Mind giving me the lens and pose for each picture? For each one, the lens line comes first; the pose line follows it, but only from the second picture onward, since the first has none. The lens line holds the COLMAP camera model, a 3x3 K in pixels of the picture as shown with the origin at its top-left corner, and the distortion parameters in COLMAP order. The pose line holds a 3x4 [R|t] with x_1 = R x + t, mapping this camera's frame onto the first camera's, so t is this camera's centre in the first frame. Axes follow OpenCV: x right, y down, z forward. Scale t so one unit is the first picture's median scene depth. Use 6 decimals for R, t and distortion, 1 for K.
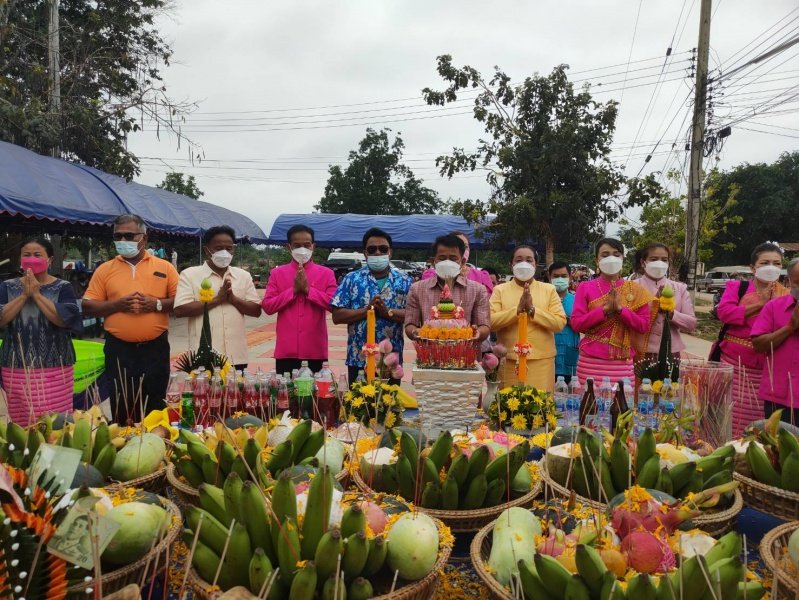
lens RADIAL K [[610.9, 0, 394.3], [0, 610.9, 305.4], [0, 0, 1]] dist [0.056245, -0.066268]
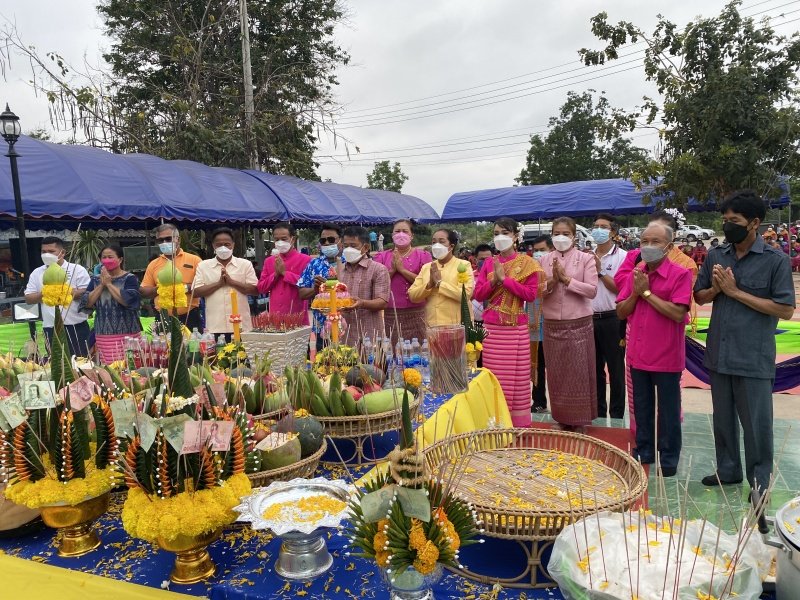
lens RADIAL K [[611.7, 0, 400.2], [0, 611.7, 297.2], [0, 0, 1]] dist [0.056245, -0.066268]
pose [[0.933927, -0.023863, -0.356667, 0.122717], [0.034929, 0.999087, 0.024618, 0.000179], [0.355753, -0.035450, 0.933907, -0.025202]]
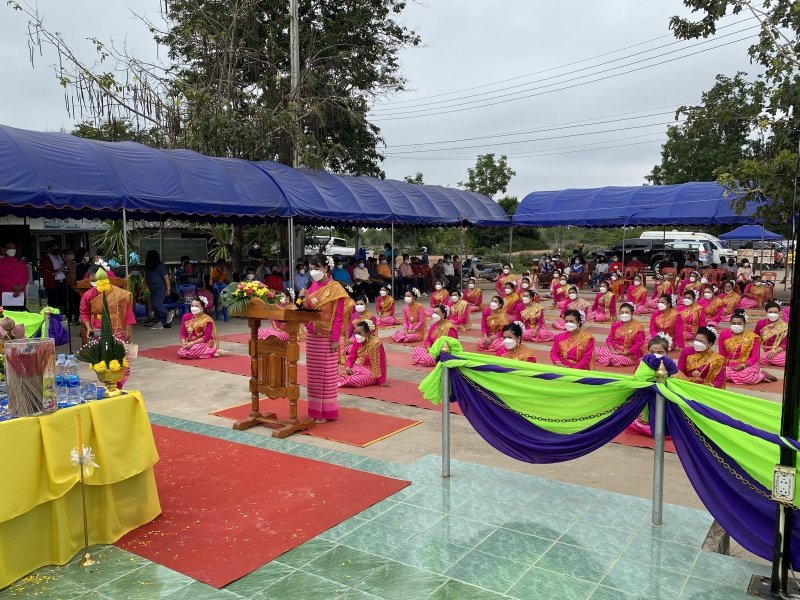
lens RADIAL K [[681.7, 0, 406.9], [0, 681.7, 303.9], [0, 0, 1]] dist [0.039357, -0.048257]
pose [[0.849677, 0.026996, -0.526611, 0.242355], [-0.018699, 0.999603, 0.021073, -0.000857], [0.526971, -0.008058, 0.849845, 0.047640]]
